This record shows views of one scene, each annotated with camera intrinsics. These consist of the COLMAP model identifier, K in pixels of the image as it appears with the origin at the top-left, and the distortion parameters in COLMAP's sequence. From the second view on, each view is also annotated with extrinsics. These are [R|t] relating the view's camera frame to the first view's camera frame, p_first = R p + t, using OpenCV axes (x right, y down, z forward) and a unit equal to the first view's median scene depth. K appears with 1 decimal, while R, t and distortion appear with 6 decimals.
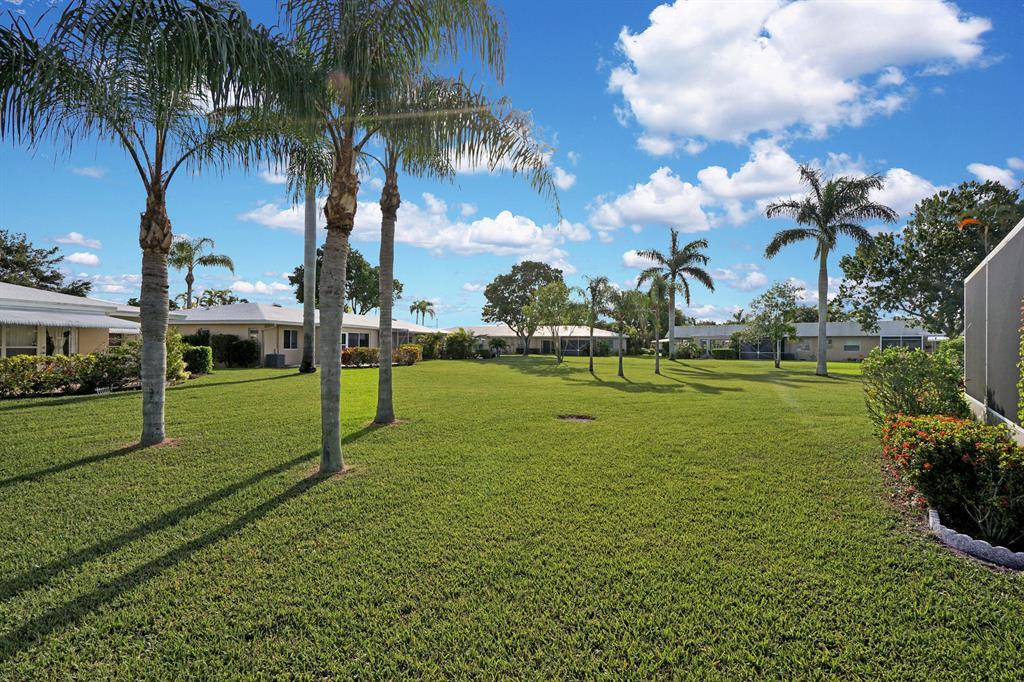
lens RADIAL K [[468.9, 0, 513.0], [0, 468.9, 343.8], [0, 0, 1]] dist [-0.005395, 0.002216]
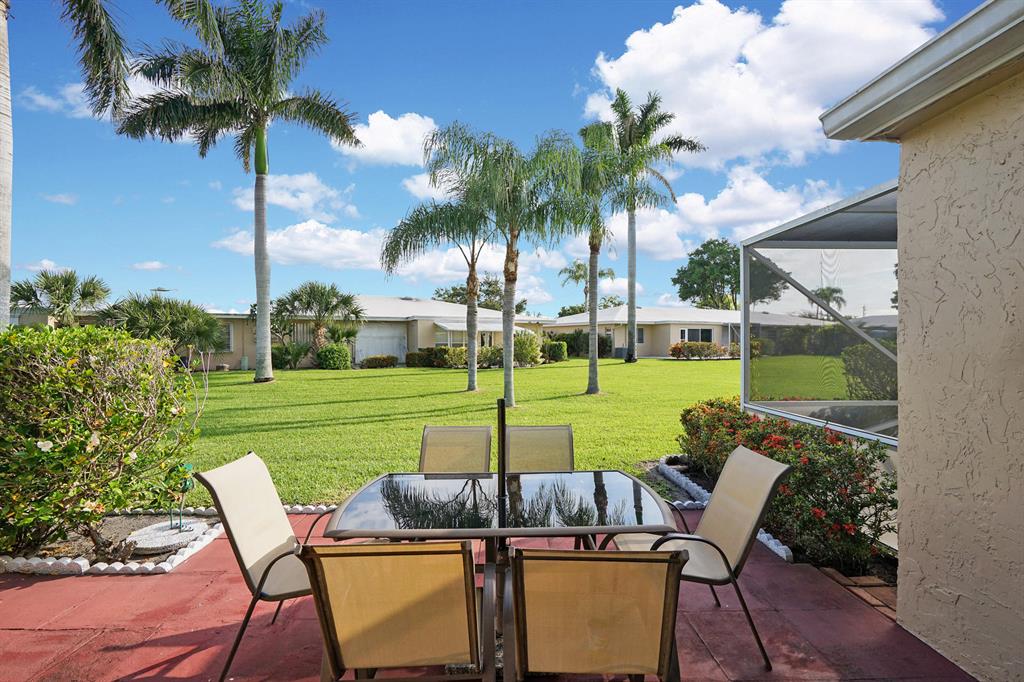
lens RADIAL K [[468.9, 0, 513.5], [0, 468.9, 341.4], [0, 0, 1]] dist [-0.005395, 0.002216]
pose [[0.667706, -0.002686, -0.744421, 0.233704], [0.008482, 0.999956, 0.004001, -0.002131], [0.744377, -0.008986, 0.667699, -0.054263]]
